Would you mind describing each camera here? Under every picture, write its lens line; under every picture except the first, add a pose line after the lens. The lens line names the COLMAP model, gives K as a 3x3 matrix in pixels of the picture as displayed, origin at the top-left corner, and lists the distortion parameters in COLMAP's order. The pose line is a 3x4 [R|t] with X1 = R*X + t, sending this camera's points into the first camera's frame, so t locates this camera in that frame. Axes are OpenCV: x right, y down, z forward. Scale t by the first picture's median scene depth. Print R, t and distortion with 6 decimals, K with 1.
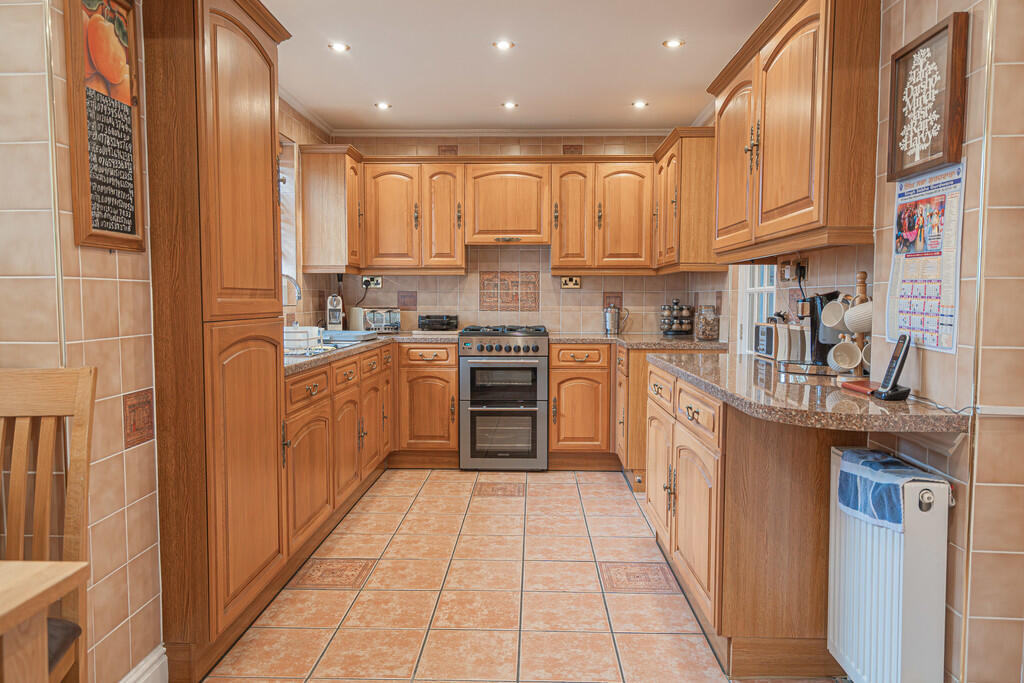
lens RADIAL K [[677.8, 0, 512.0], [0, 677.8, 341.5], [0, 0, 1]] dist [0.010210, -0.000678]
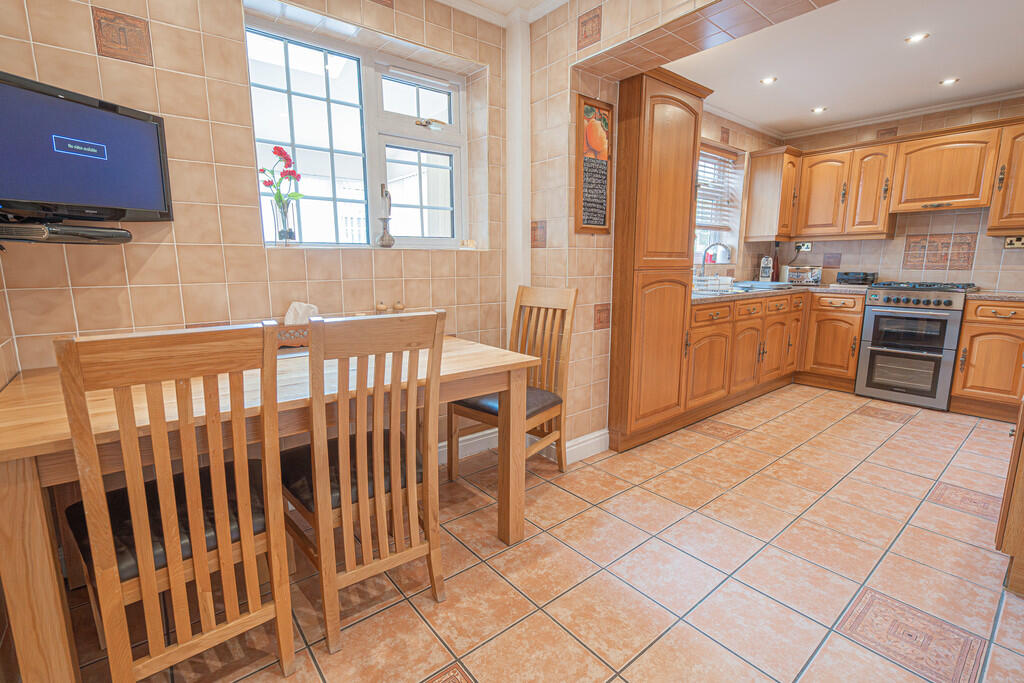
lens RADIAL K [[466.1, 0, 512.0], [0, 466.1, 341.5], [0, 0, 1]] dist [-0.002910, 0.000714]
pose [[0.654381, 0.125482, -0.745681, 0.145258], [-0.045634, 0.990891, 0.126699, 0.009063], [0.754787, -0.048881, 0.654147, -0.057208]]
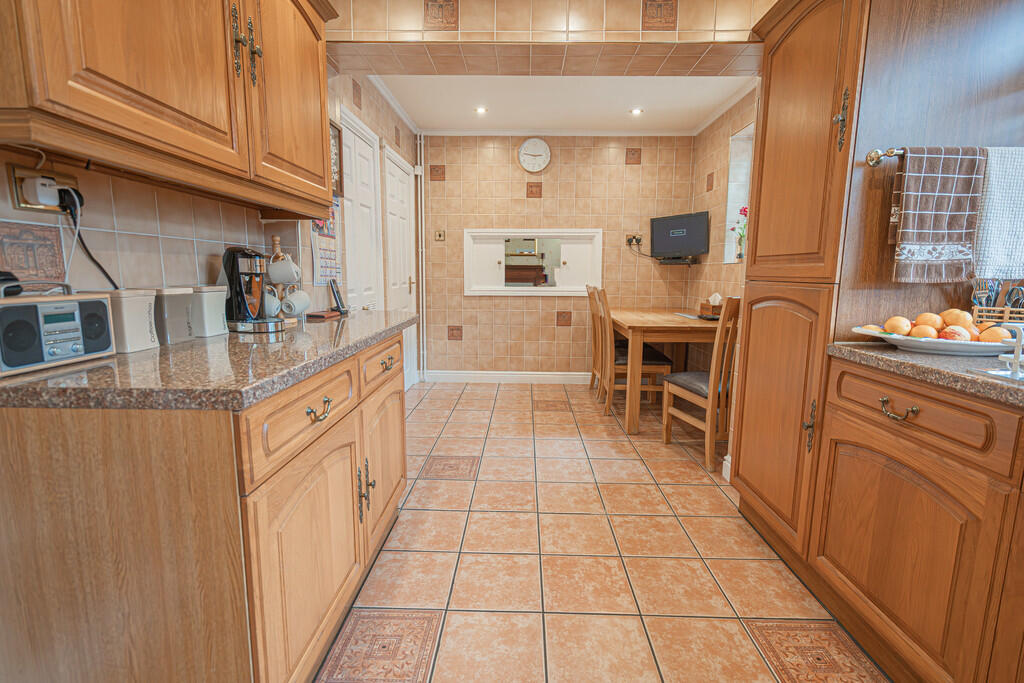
lens RADIAL K [[466.1, 0, 512.0], [0, 466.1, 341.5], [0, 0, 1]] dist [-0.002910, 0.000714]
pose [[-0.999913, -0.012068, -0.005233, 0.036392], [-0.012904, 0.977097, 0.212402, -0.048290], [0.002550, 0.212451, -0.977168, 0.913491]]
